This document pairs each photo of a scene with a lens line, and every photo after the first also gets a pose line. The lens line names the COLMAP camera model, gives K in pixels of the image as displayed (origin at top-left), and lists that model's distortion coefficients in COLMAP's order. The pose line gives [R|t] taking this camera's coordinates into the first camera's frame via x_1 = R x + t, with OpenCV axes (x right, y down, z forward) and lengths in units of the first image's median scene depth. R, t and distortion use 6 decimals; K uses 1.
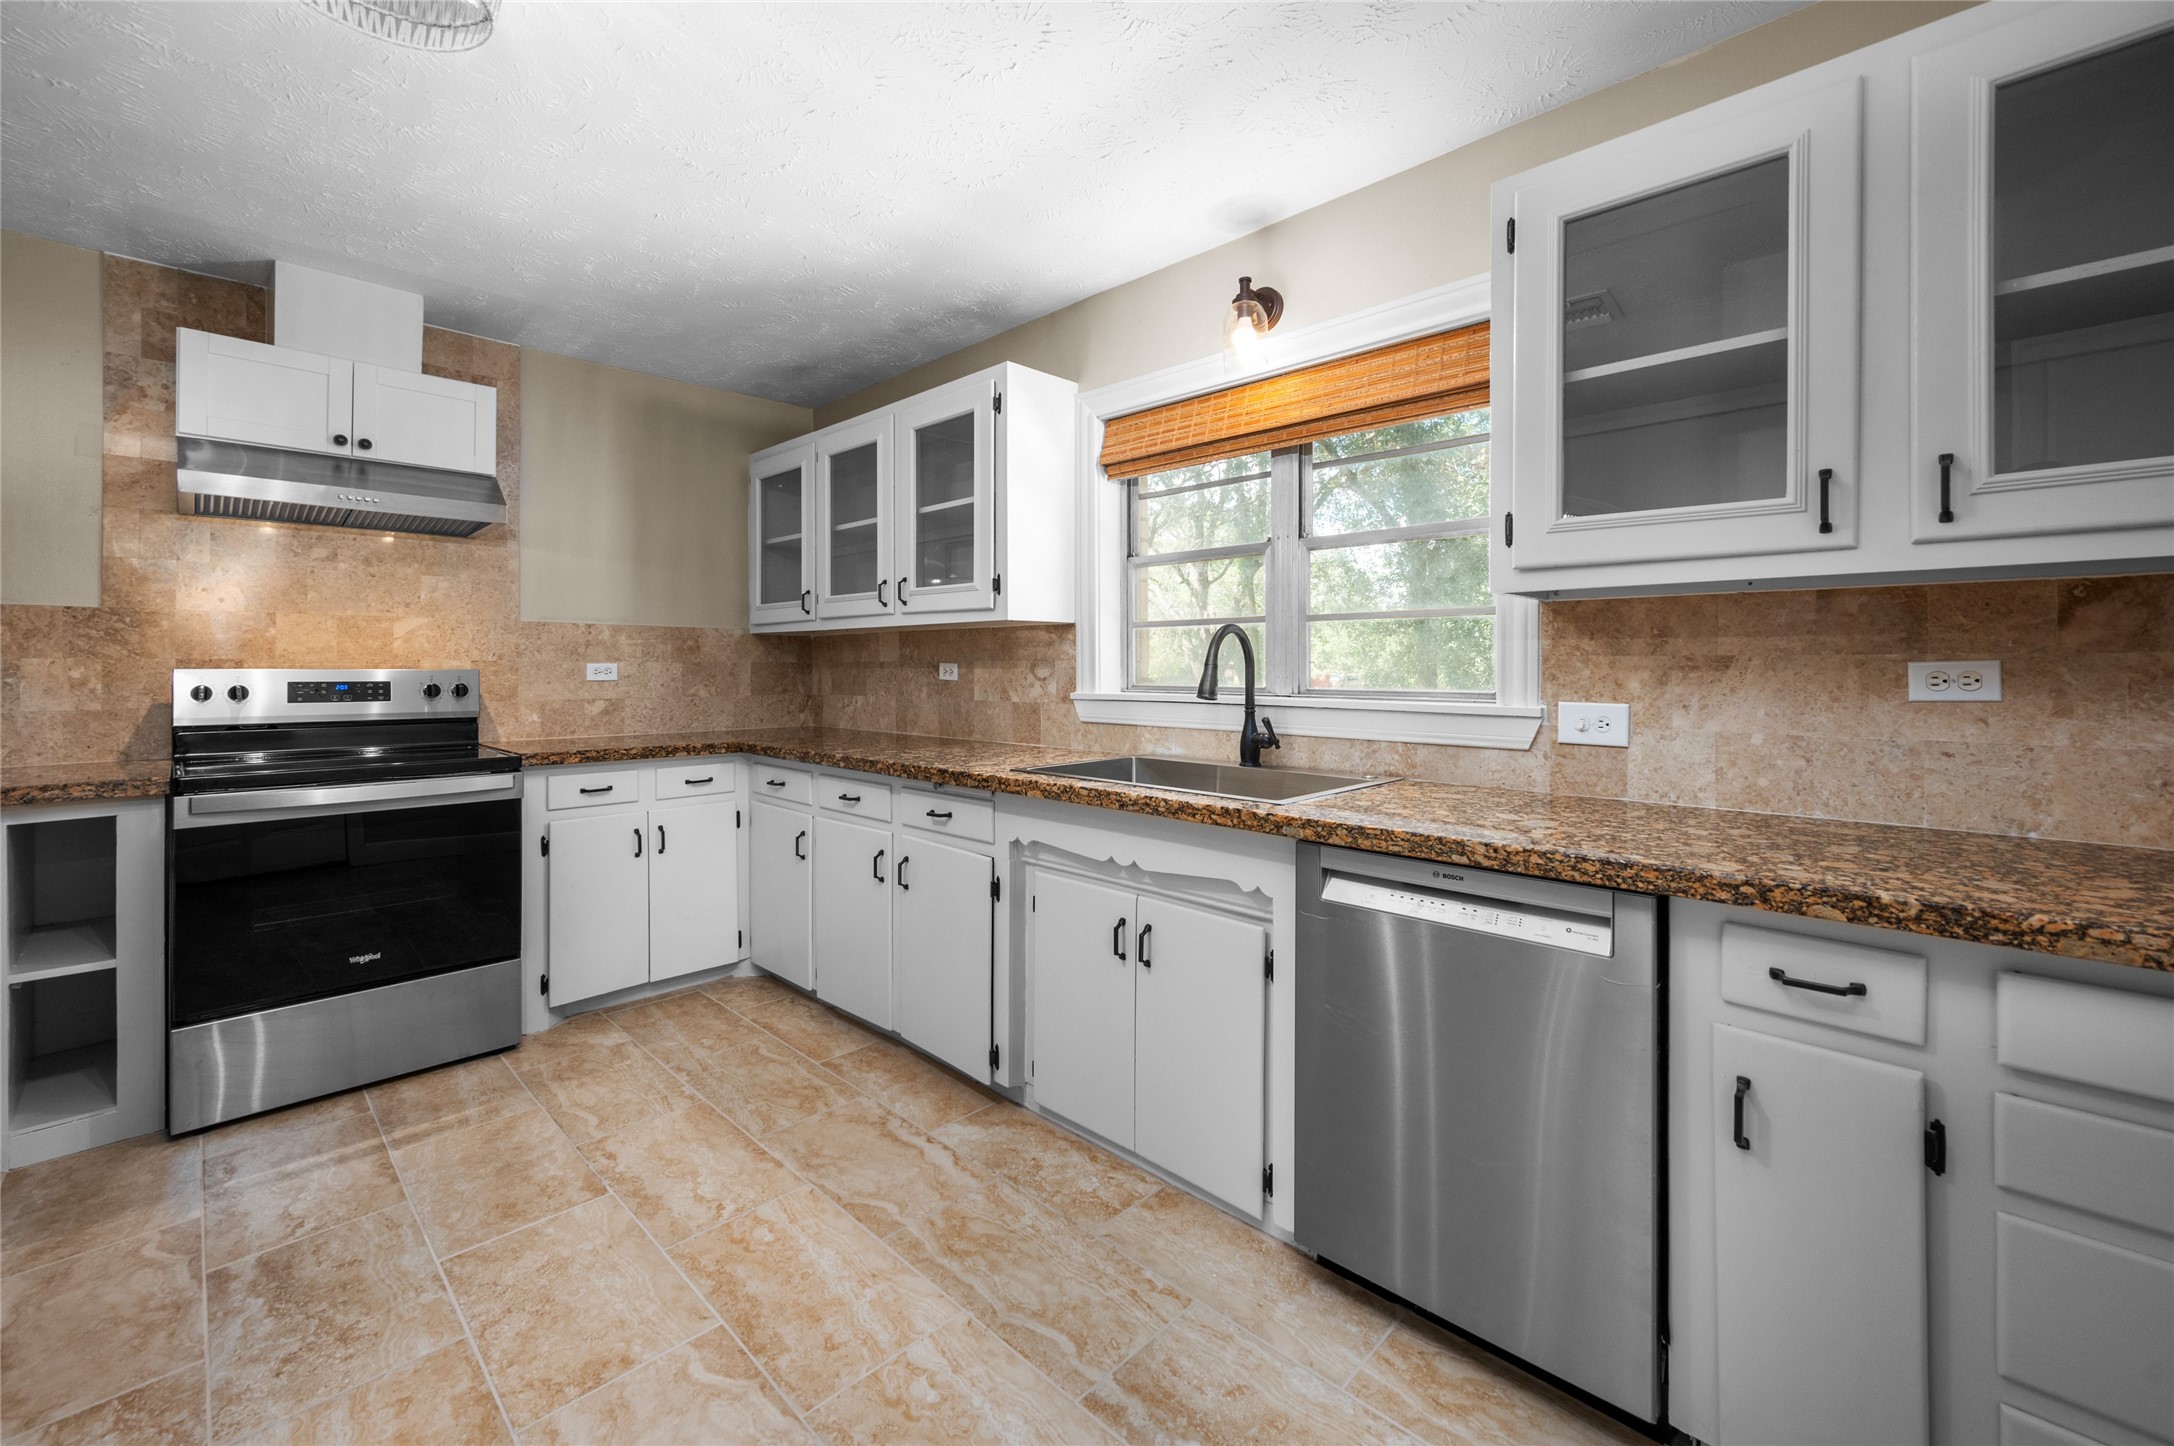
lens RADIAL K [[884.4, 0, 1092.9], [0, 884.4, 667.2], [0, 0, 1]] dist [0.001406, -0.000178]
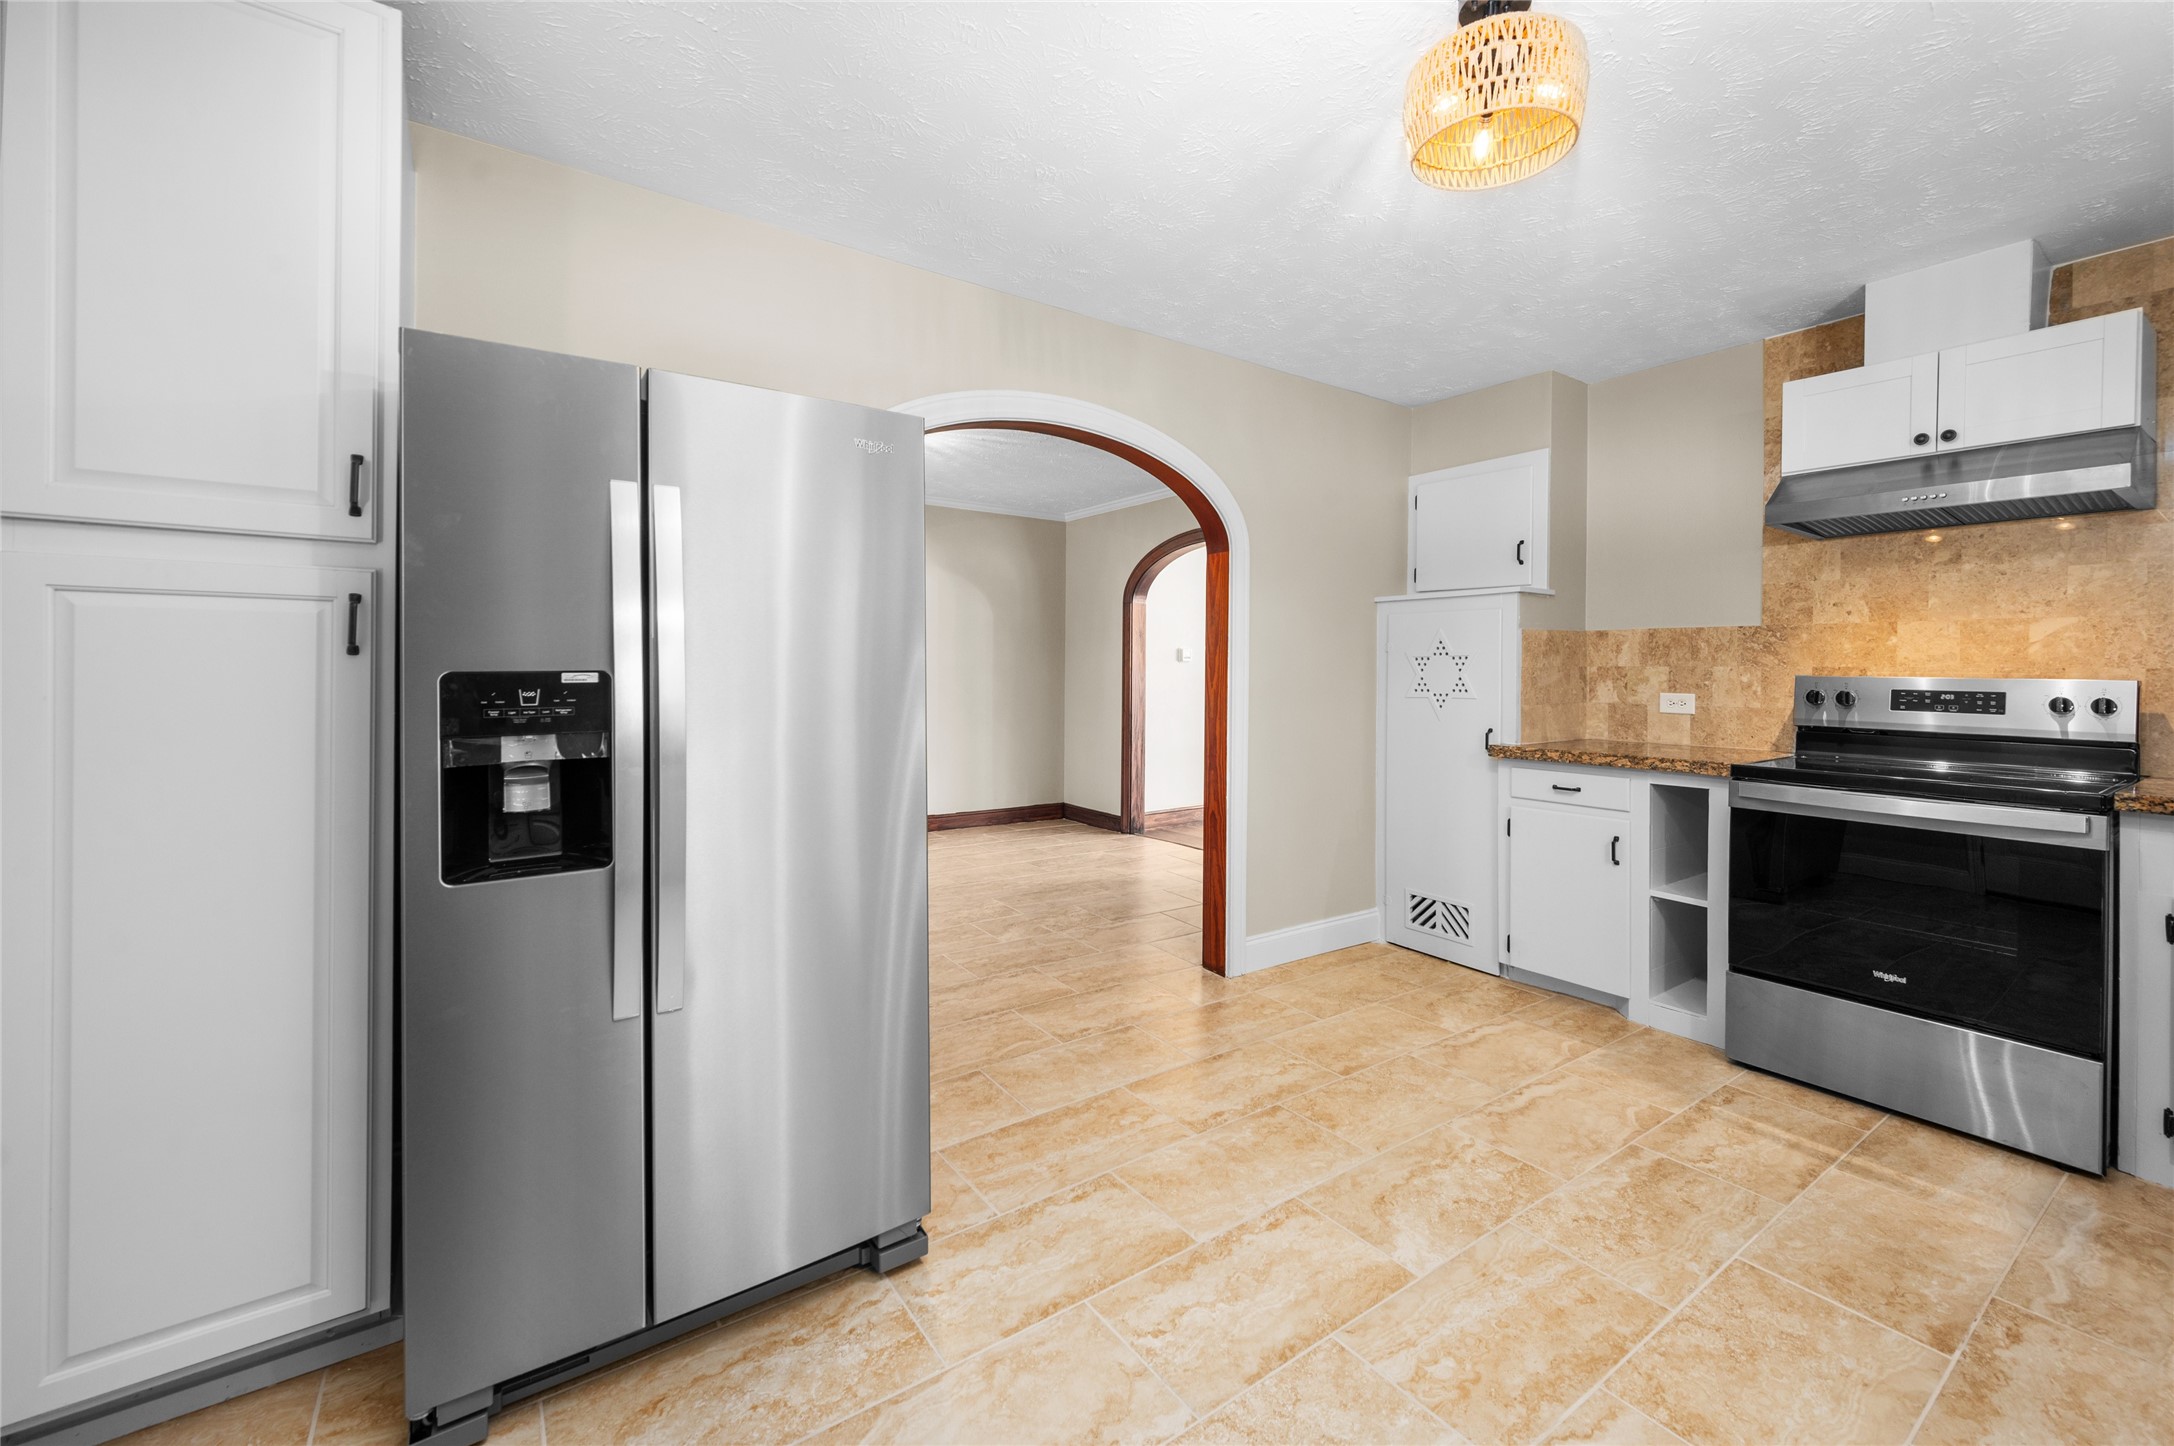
lens RADIAL K [[884.4, 0, 1092.9], [0, 884.4, 667.2], [0, 0, 1]] dist [0.001406, -0.000178]
pose [[-0.193304, -0.000514, -0.981139, 0.309409], [-0.008920, 0.999959, 0.001233, -0.002390], [0.981098, 0.008990, -0.193301, 0.353241]]
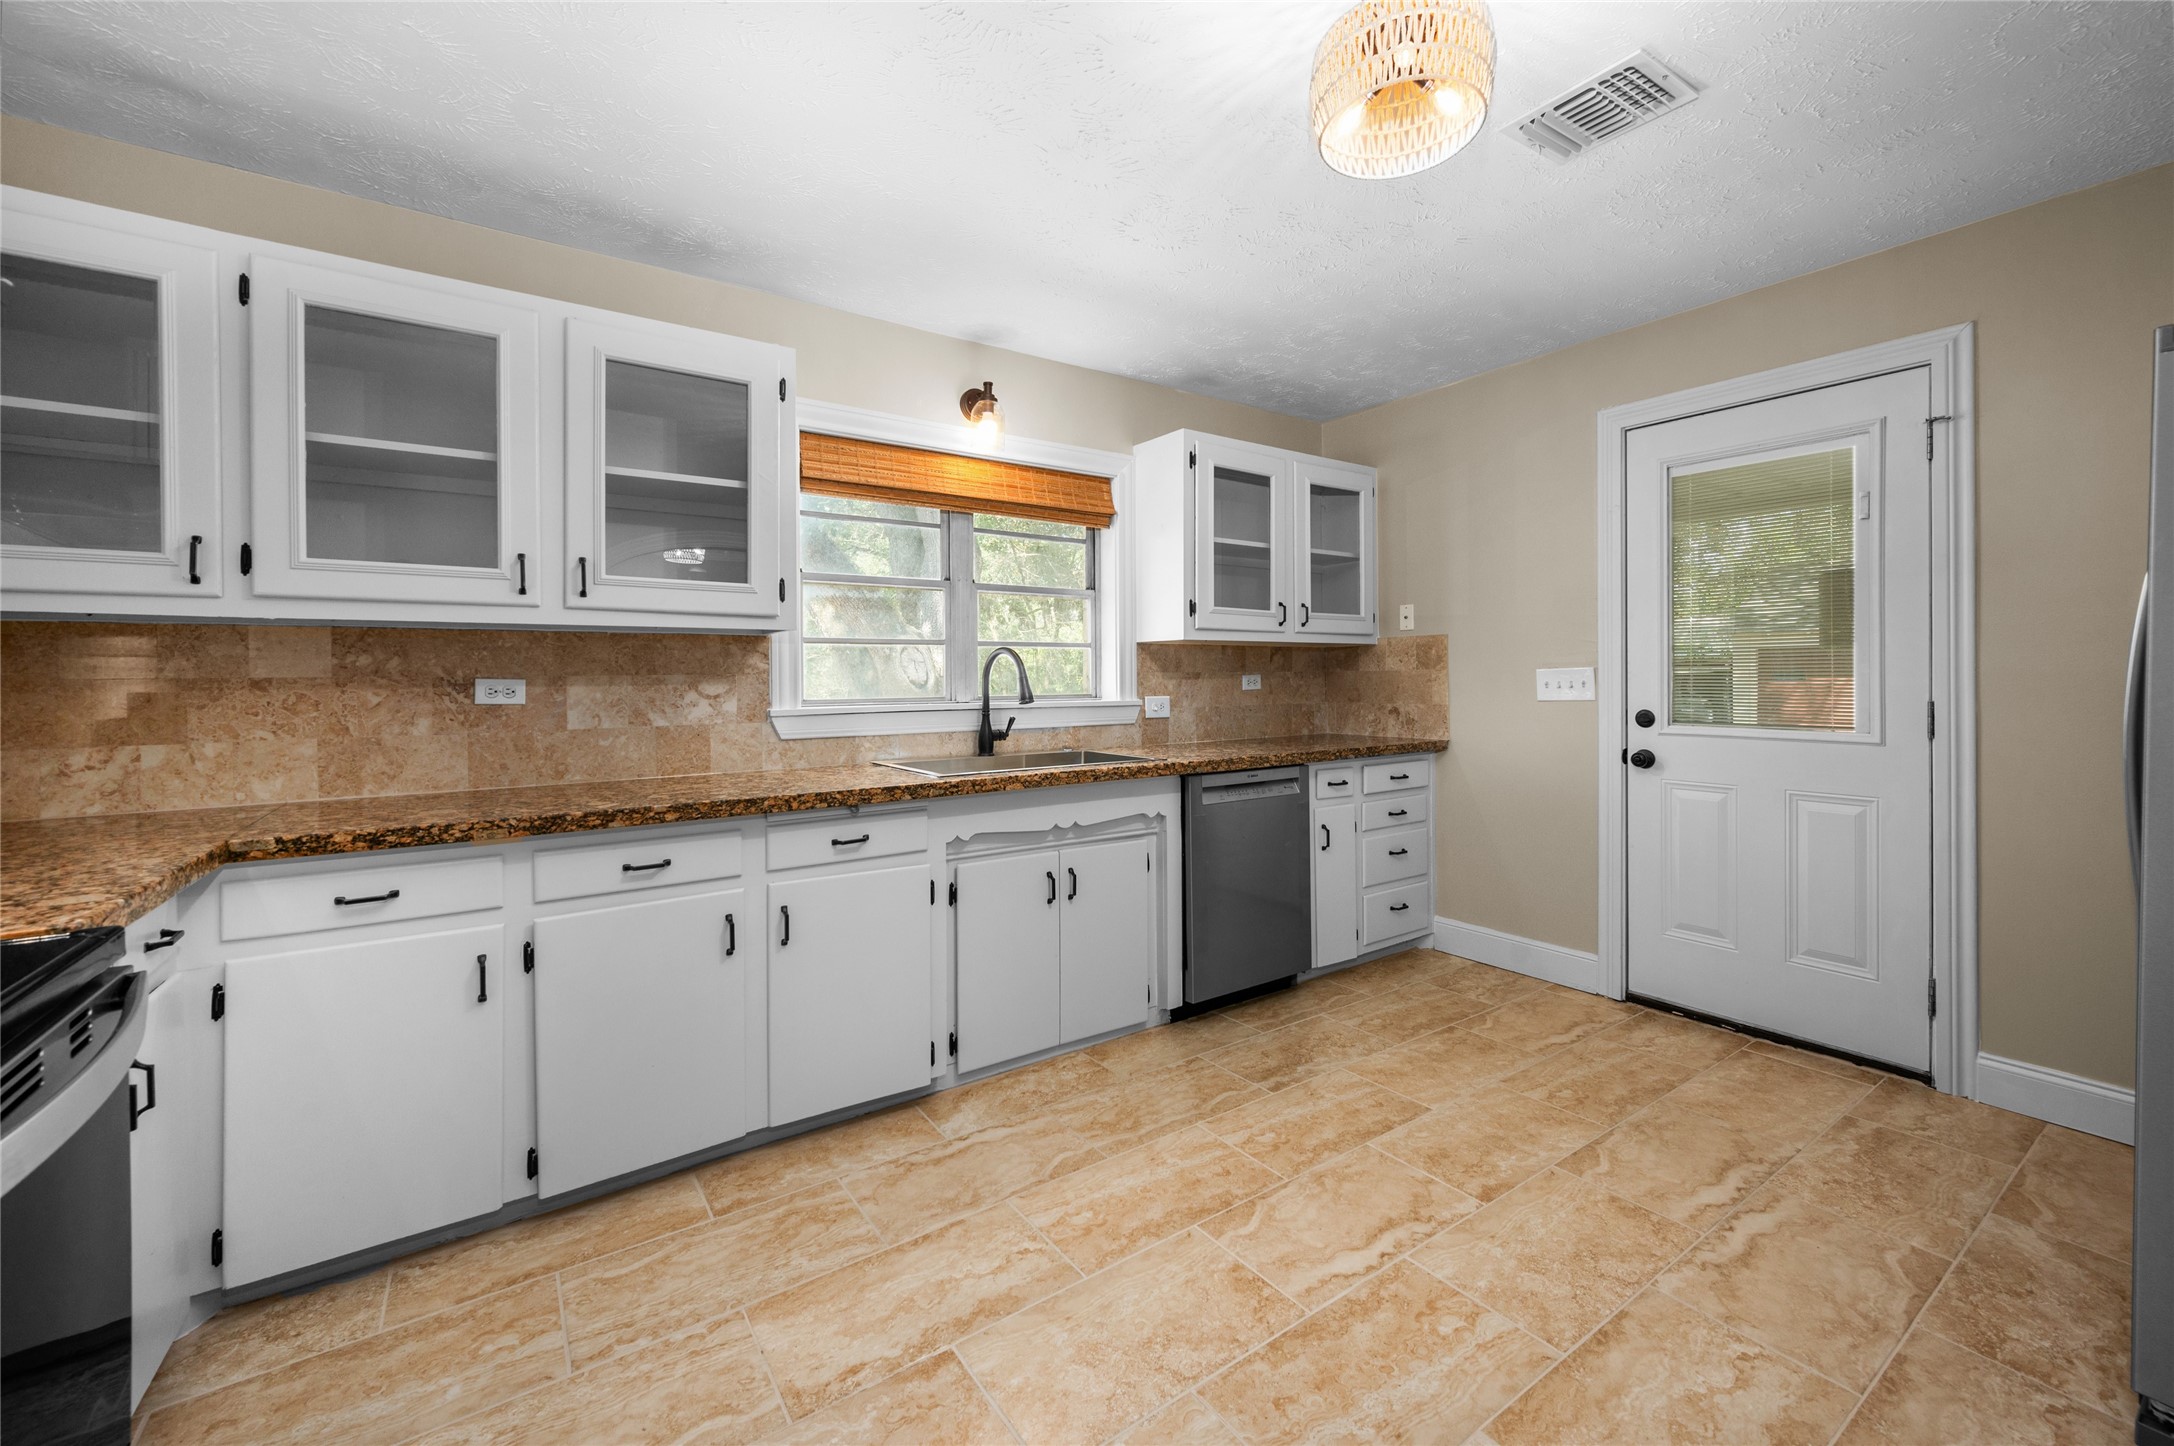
lens RADIAL K [[861.9, 0, 1108.5], [0, 861.9, 685.2], [0, 0, 1]] dist [0.000138, 0.000135]
pose [[0.190290, -0.008435, 0.981692, -1.092416], [0.012163, 0.999907, 0.006234, 0.002100], [-0.981653, 0.010754, 0.190374, 0.613796]]
